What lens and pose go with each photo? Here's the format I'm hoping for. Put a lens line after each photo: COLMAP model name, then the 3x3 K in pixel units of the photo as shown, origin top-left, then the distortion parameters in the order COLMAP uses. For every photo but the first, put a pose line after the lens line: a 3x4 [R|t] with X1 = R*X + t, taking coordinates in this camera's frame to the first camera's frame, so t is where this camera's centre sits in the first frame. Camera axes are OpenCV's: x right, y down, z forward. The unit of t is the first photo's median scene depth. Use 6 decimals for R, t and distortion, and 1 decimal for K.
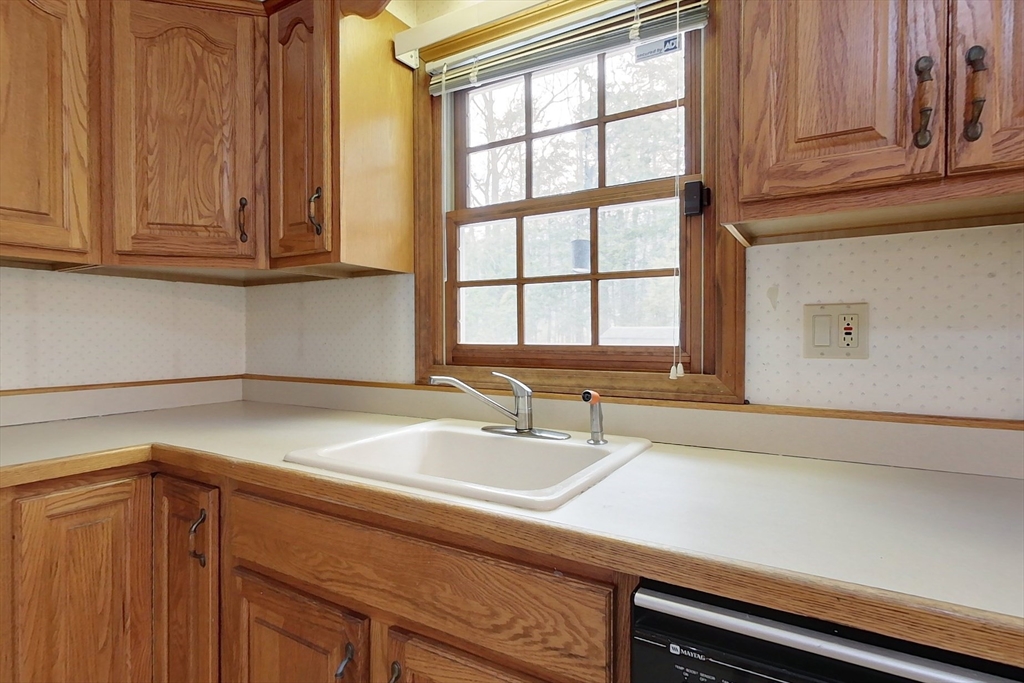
lens RADIAL K [[522.1, 0, 511.8], [0, 522.1, 340.6], [0, 0, 1]] dist [-0.001824, 0.000648]
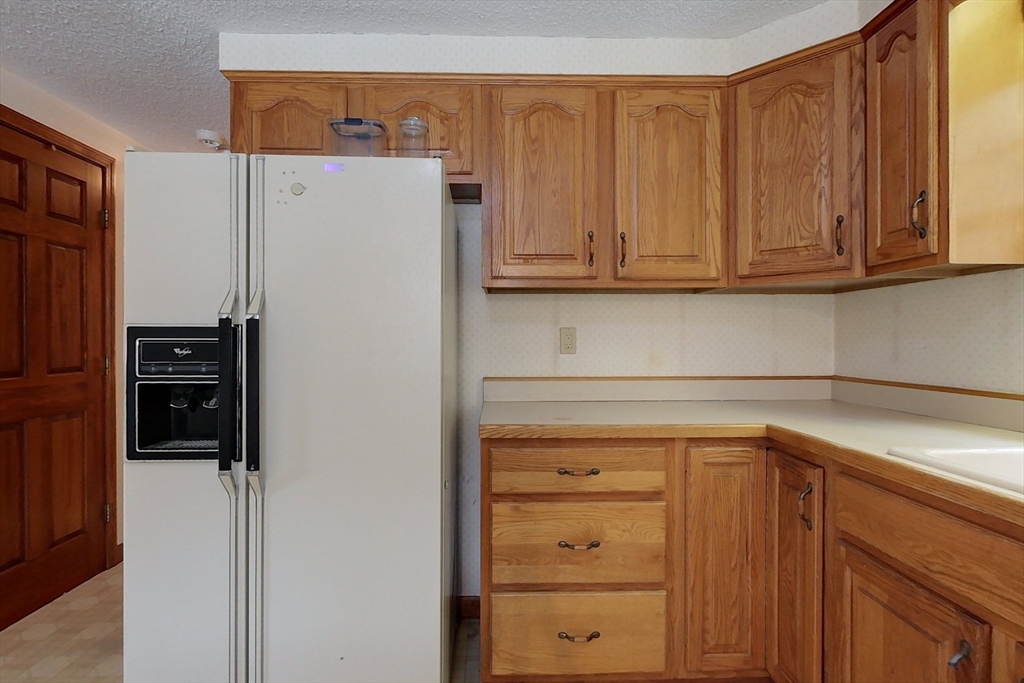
lens RADIAL K [[522.1, 0, 515.0], [0, 522.1, 341.6], [0, 0, 1]] dist [-0.001824, 0.000648]
pose [[0.545604, 0.000923, -0.838043, 0.042542], [-0.006546, 0.999974, -0.003161, 0.003093], [0.838018, 0.007210, 0.545596, -0.200827]]
